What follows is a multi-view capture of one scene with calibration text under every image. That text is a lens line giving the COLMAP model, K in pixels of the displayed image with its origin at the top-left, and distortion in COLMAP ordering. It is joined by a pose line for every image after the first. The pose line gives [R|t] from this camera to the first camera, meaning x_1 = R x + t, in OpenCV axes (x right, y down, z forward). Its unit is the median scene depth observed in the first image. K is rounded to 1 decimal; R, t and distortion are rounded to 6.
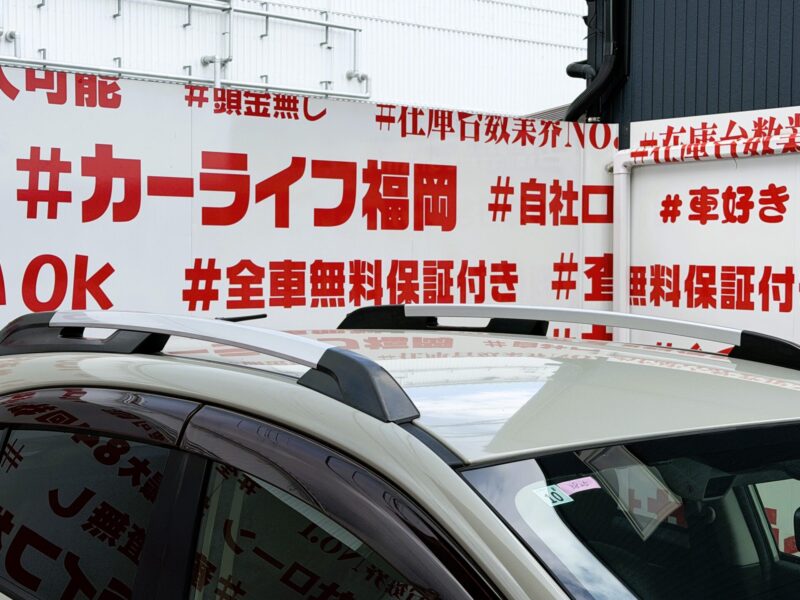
lens RADIAL K [[1376.4, 0, 399.9], [0, 1376.4, 299.7], [0, 0, 1]] dist [0.062071, 0.116024]
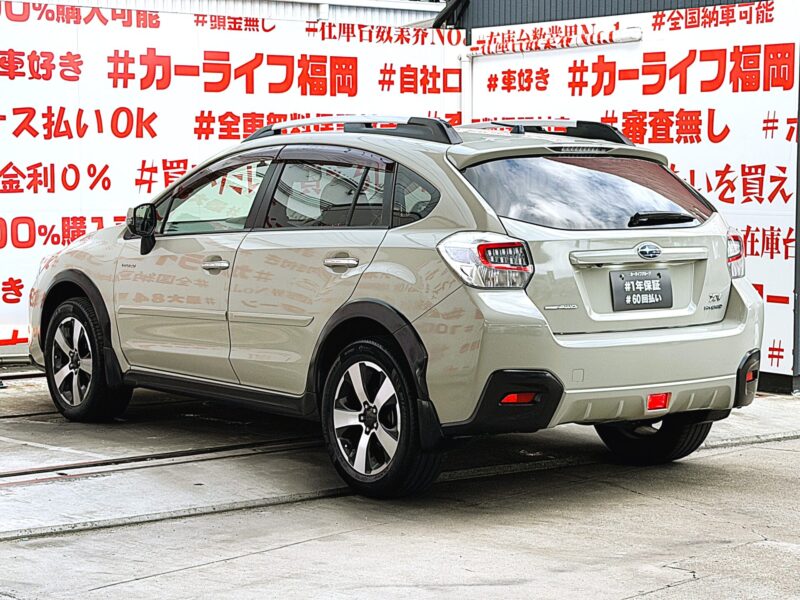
lens RADIAL K [[1671.8, 0, 397.7], [0, 1671.8, 302.3], [0, 0, 1]] dist [0.071319, -0.019742]
pose [[0.999294, 0.000532, -0.037558, 0.177716], [0.001627, 0.998349, 0.057425, 0.088333], [0.037526, -0.057445, 0.997643, -1.106364]]
